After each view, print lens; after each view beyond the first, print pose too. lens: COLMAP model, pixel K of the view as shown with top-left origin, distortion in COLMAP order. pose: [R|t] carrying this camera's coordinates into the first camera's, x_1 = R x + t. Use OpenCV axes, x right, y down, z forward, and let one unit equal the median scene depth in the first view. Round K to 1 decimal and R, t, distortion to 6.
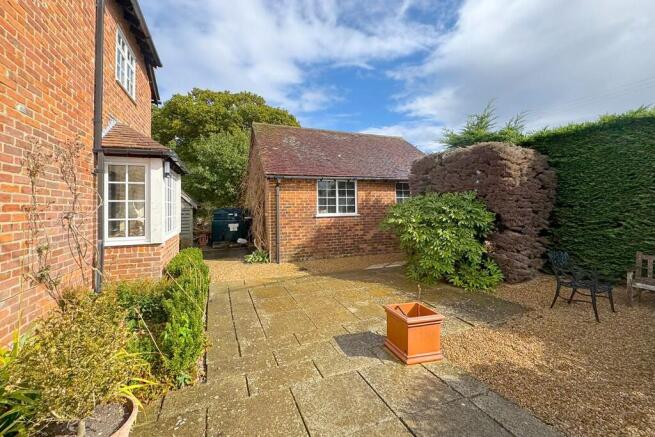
lens RADIAL K [[286.9, 0, 326.5], [0, 286.9, 202.9], [0, 0, 1]] dist [-0.000572, -0.000341]
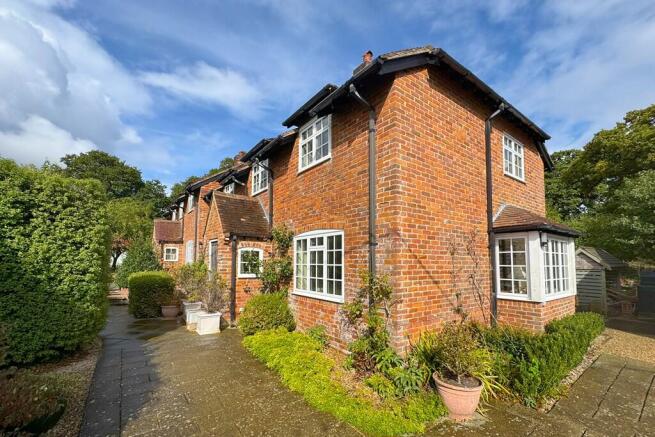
lens RADIAL K [[271.1, 0, 327.5], [0, 271.1, 218.5], [0, 0, 1]] dist [-0.001455, -0.000468]
pose [[0.260909, -0.130834, -0.956457, 0.336704], [0.000269, 0.990783, -0.135456, -0.057126], [0.965363, 0.035084, 0.258539, -0.184788]]
